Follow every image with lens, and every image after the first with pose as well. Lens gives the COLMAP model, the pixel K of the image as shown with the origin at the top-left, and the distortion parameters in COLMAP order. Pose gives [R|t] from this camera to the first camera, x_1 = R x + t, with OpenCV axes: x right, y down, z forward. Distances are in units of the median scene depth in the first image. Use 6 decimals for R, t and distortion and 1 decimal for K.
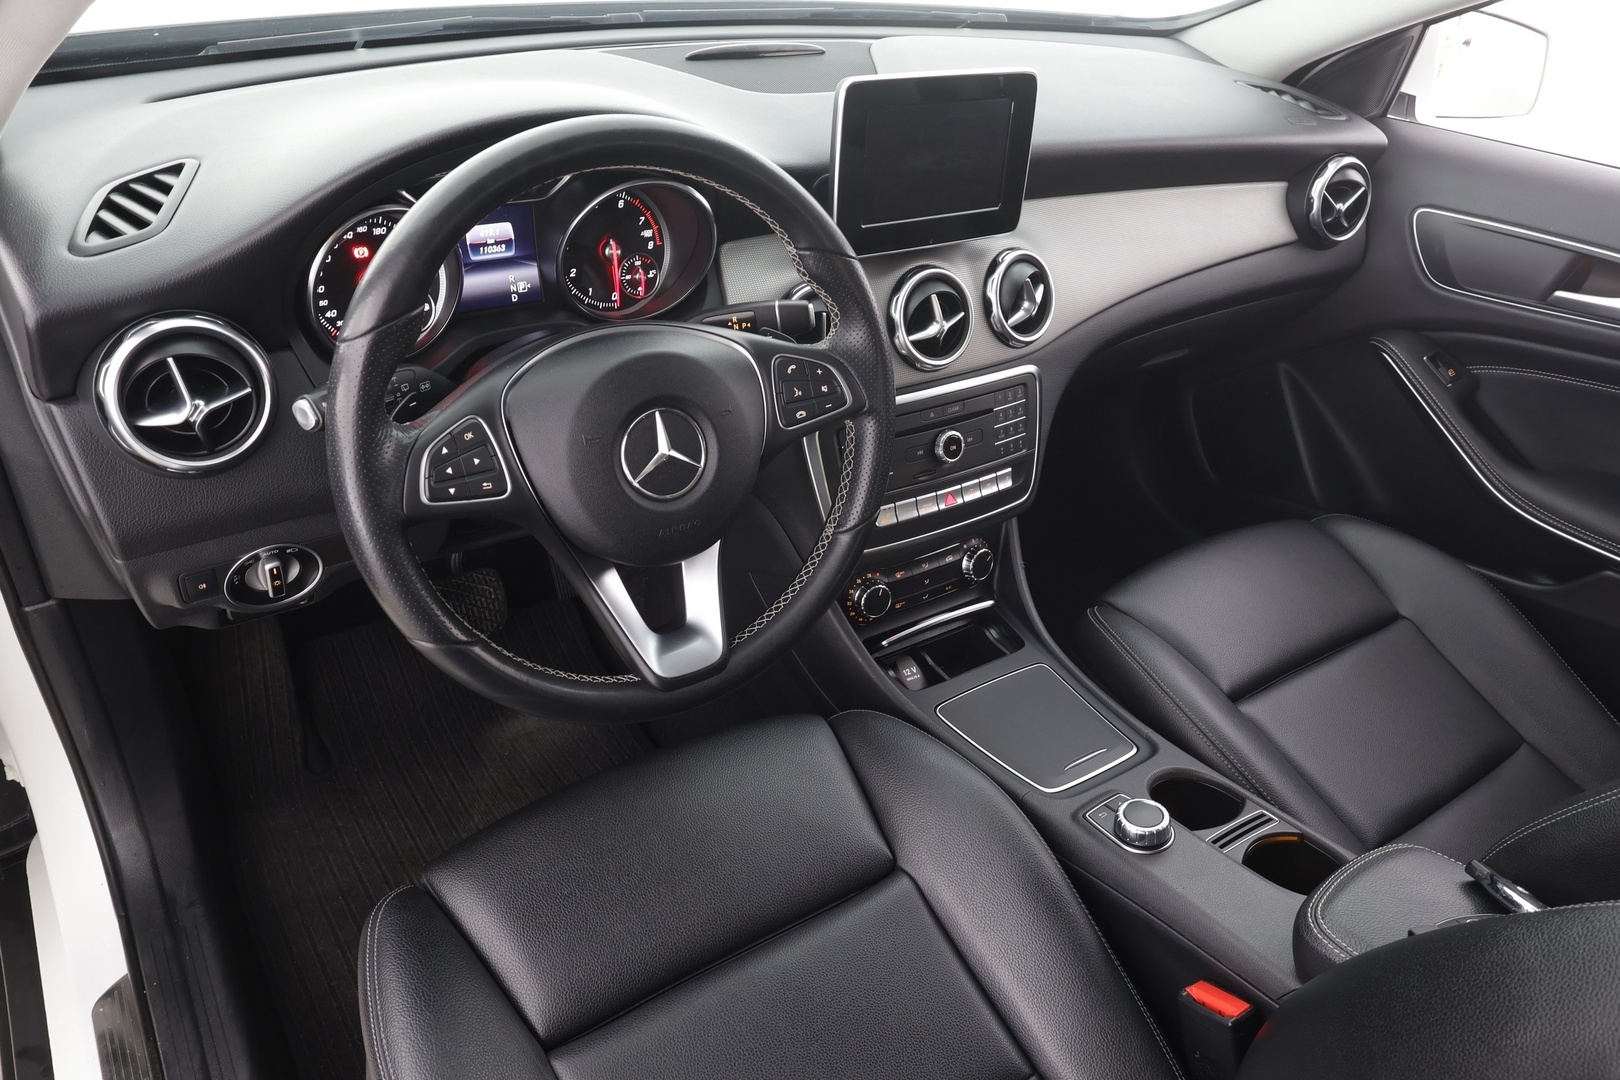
lens RADIAL K [[1125.1, 0, 834.7], [0, 1125.1, 552.2], [0, 0, 1]] dist [-0.040358, -0.001238]
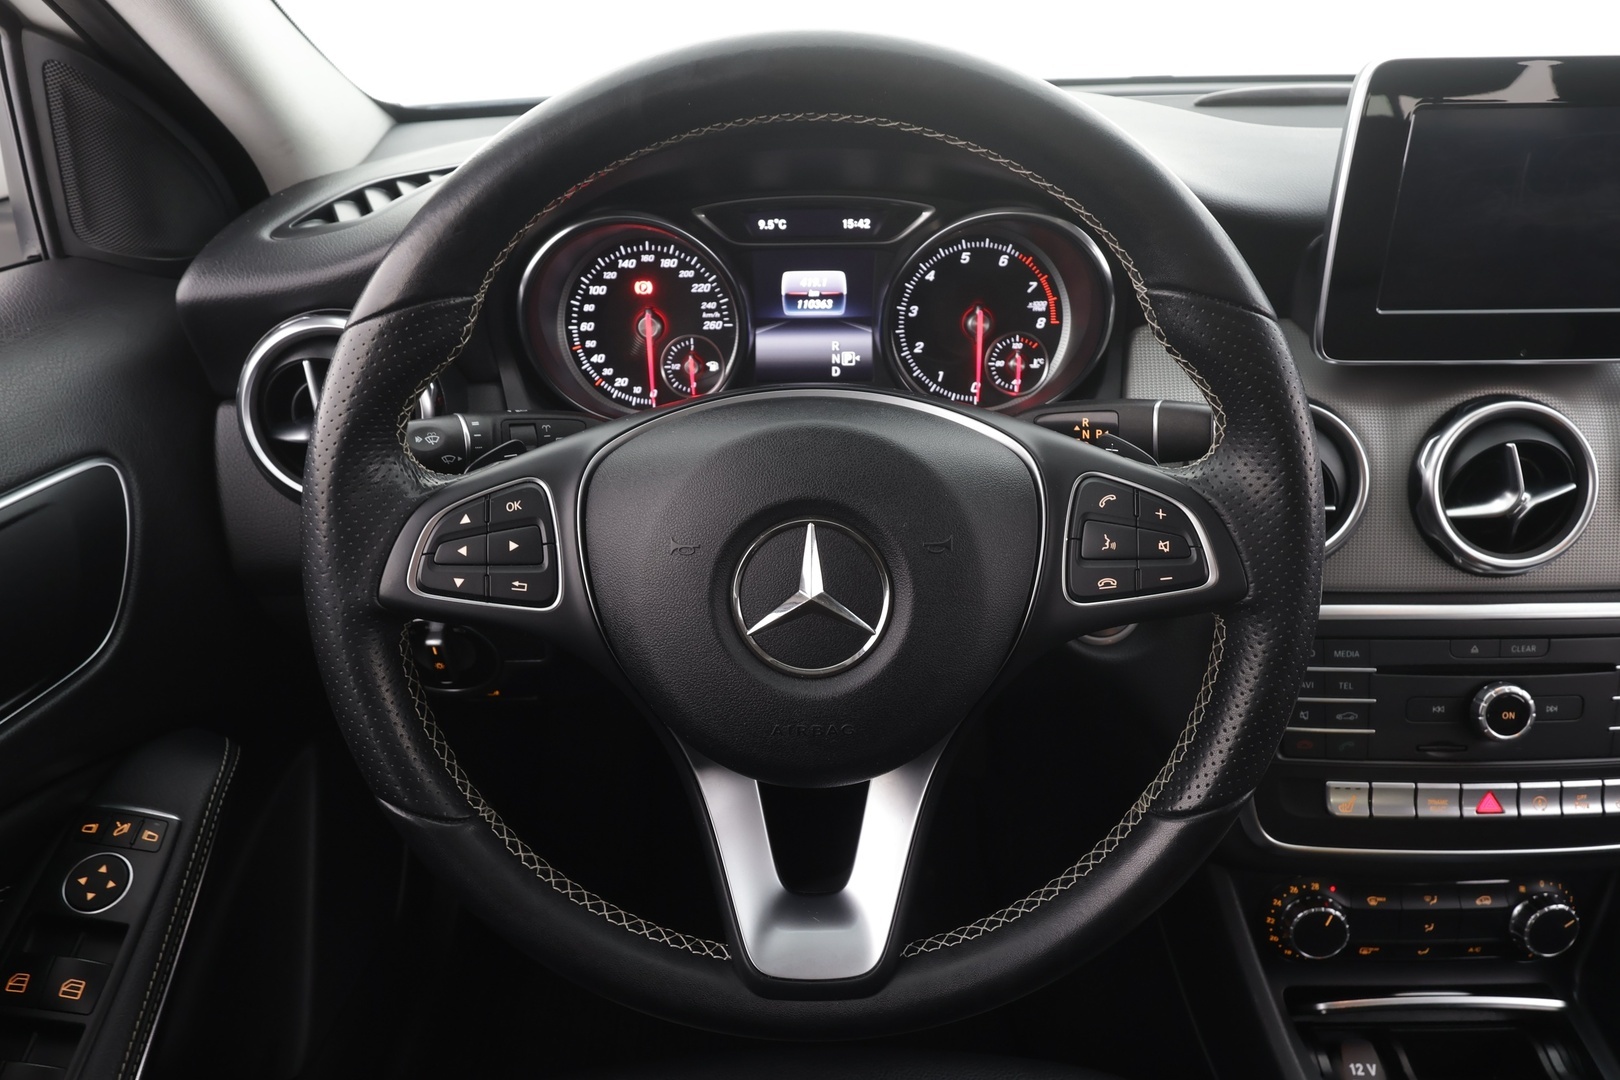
lens RADIAL K [[1081.1, 0, 810.0], [0, 1081.1, 540.0], [0, 0, 1]] dist [-0.009512, -0.000624]
pose [[0.819350, 0.163280, -0.549550, 0.111245], [-0.247008, 0.965590, -0.081384, -0.052271], [0.517352, 0.202425, 0.831487, 0.391407]]
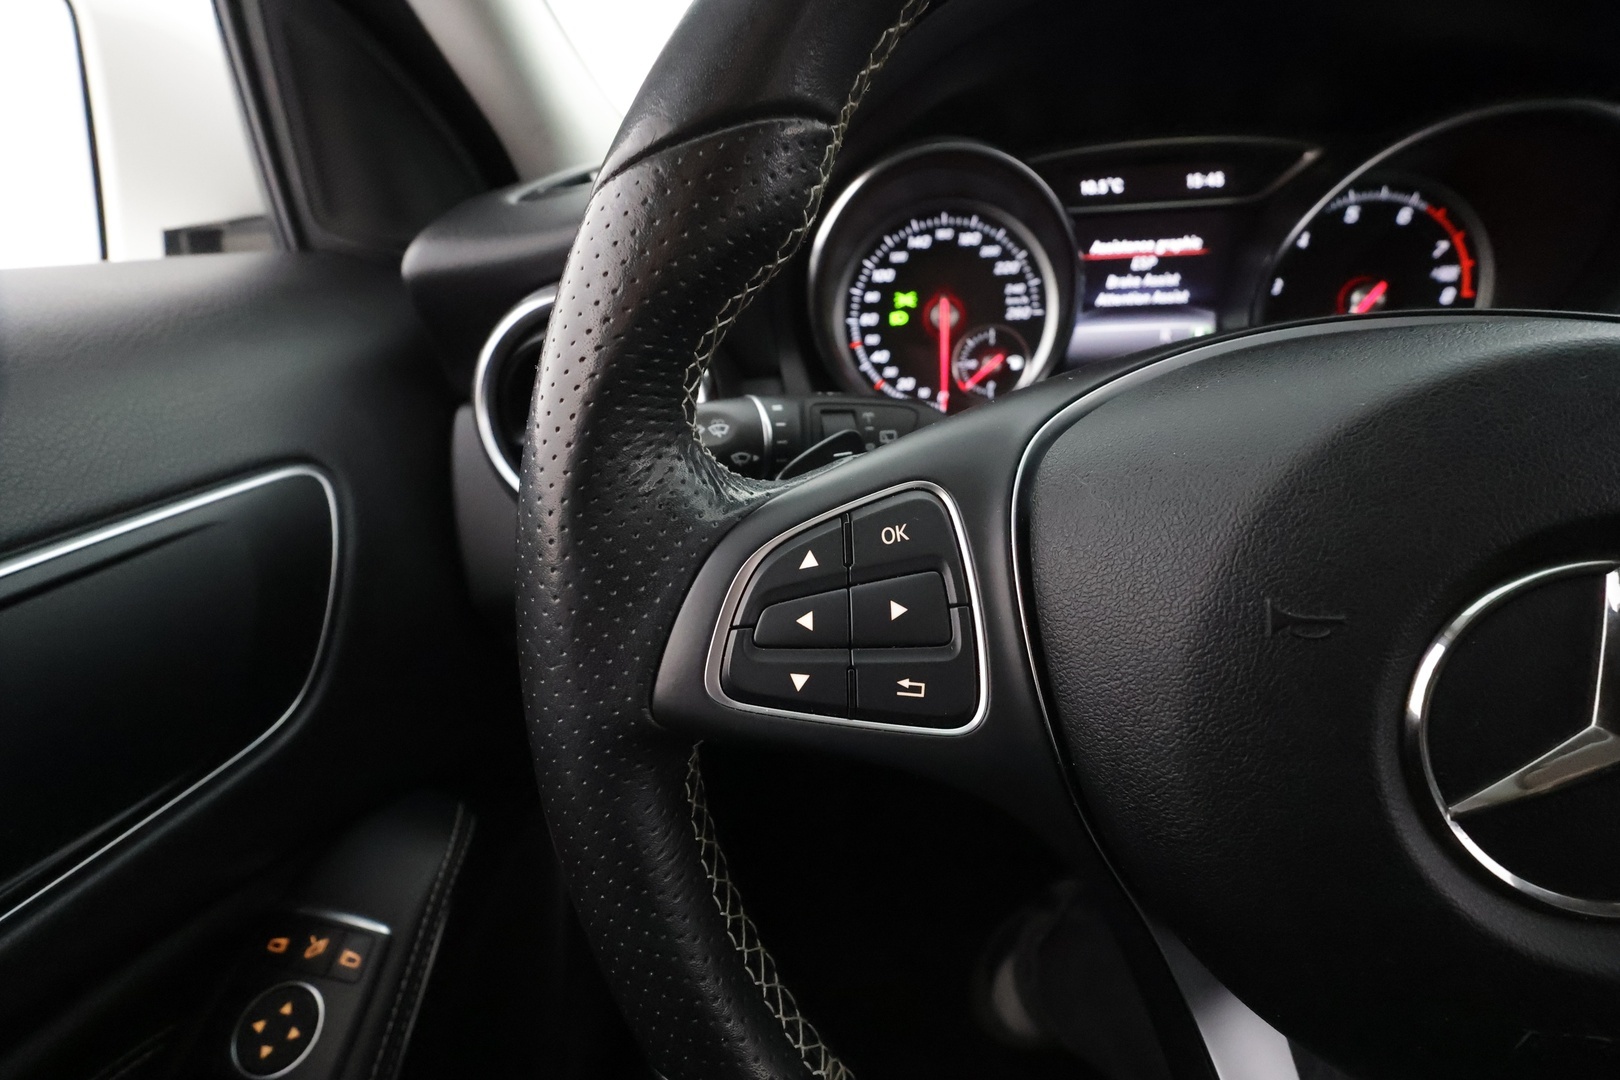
lens RADIAL K [[752.4, 0, 810.0], [0, 752.4, 540.0], [0, 0, 1]] dist [-0.002614, 0.000122]
pose [[0.733971, 0.163845, -0.659121, -0.132047], [-0.262797, 0.963386, -0.053161, -0.056914], [0.626278, 0.212233, 0.750155, 0.554489]]
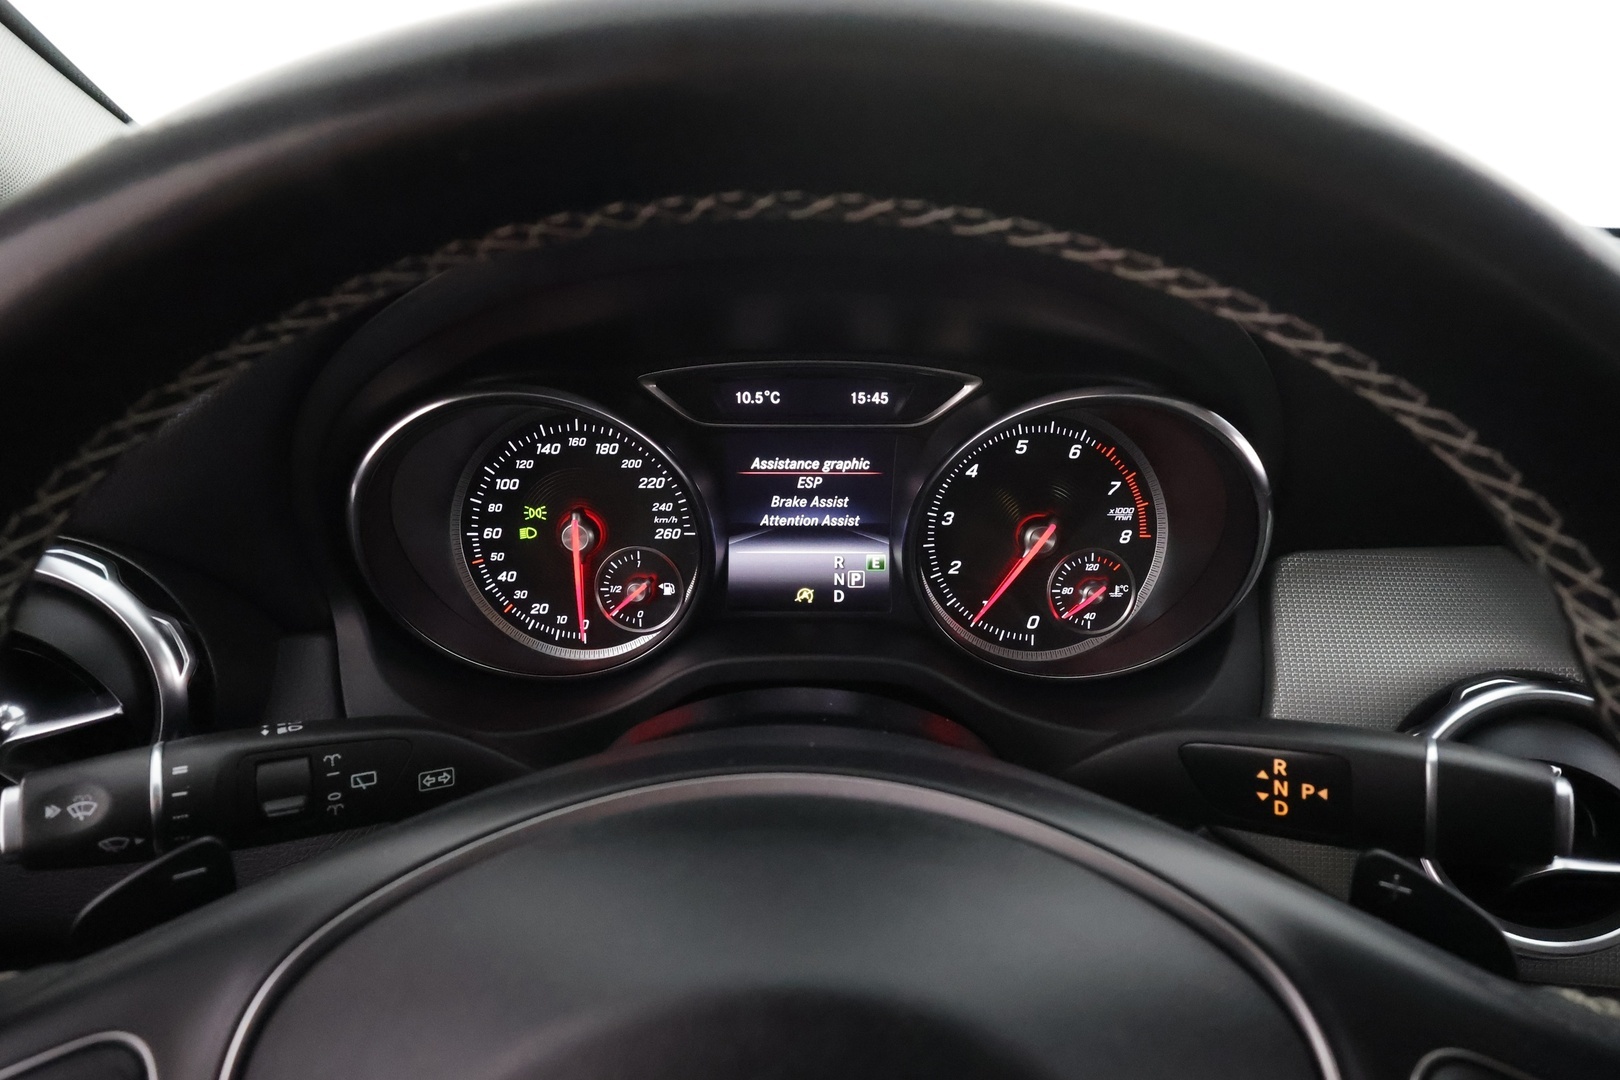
lens RADIAL K [[888.2, 0, 810.0], [0, 888.2, 540.0], [0, 0, 1]] dist [-0.003733, 0.000145]
pose [[0.816580, 0.127146, -0.563055, -0.055510], [-0.260520, 0.951621, -0.162933, -0.171128], [0.515099, 0.279735, 0.810199, 0.605929]]
